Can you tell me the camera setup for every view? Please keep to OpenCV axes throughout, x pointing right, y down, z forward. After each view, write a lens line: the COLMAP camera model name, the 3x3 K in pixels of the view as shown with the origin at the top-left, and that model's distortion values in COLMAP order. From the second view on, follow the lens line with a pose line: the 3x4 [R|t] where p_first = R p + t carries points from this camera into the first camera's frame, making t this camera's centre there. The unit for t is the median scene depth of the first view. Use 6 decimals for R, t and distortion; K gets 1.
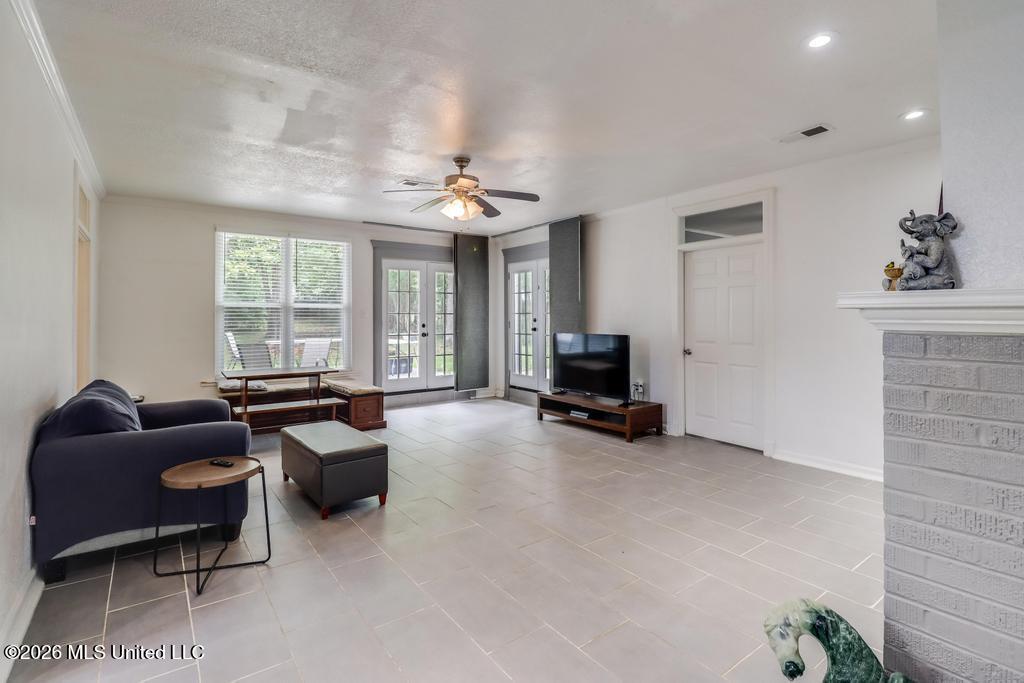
lens RADIAL K [[481.2, 0, 511.8], [0, 481.2, 315.6], [0, 0, 1]] dist [-0.000870, 0.000332]
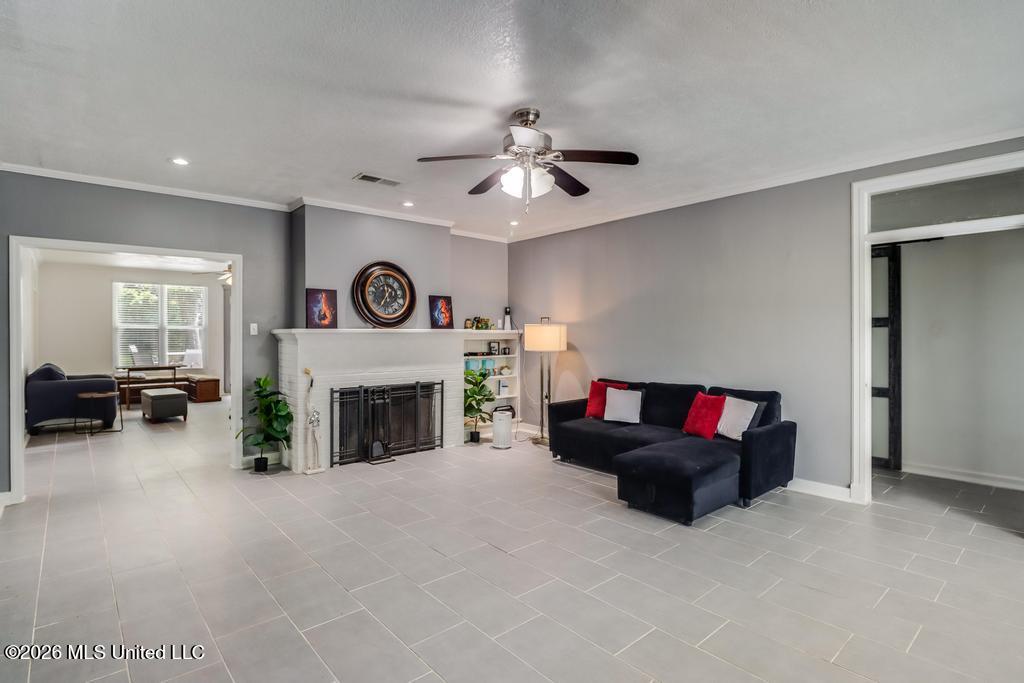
lens RADIAL K [[514.0, 0, 517.2], [0, 514.0, 338.4], [0, 0, 1]] dist [0.004719, -0.000303]
pose [[0.997128, 0.000057, 0.075735, 0.733552], [-0.000792, 0.999953, 0.009676, -0.002384], [-0.075731, -0.009709, 0.997081, -1.002902]]
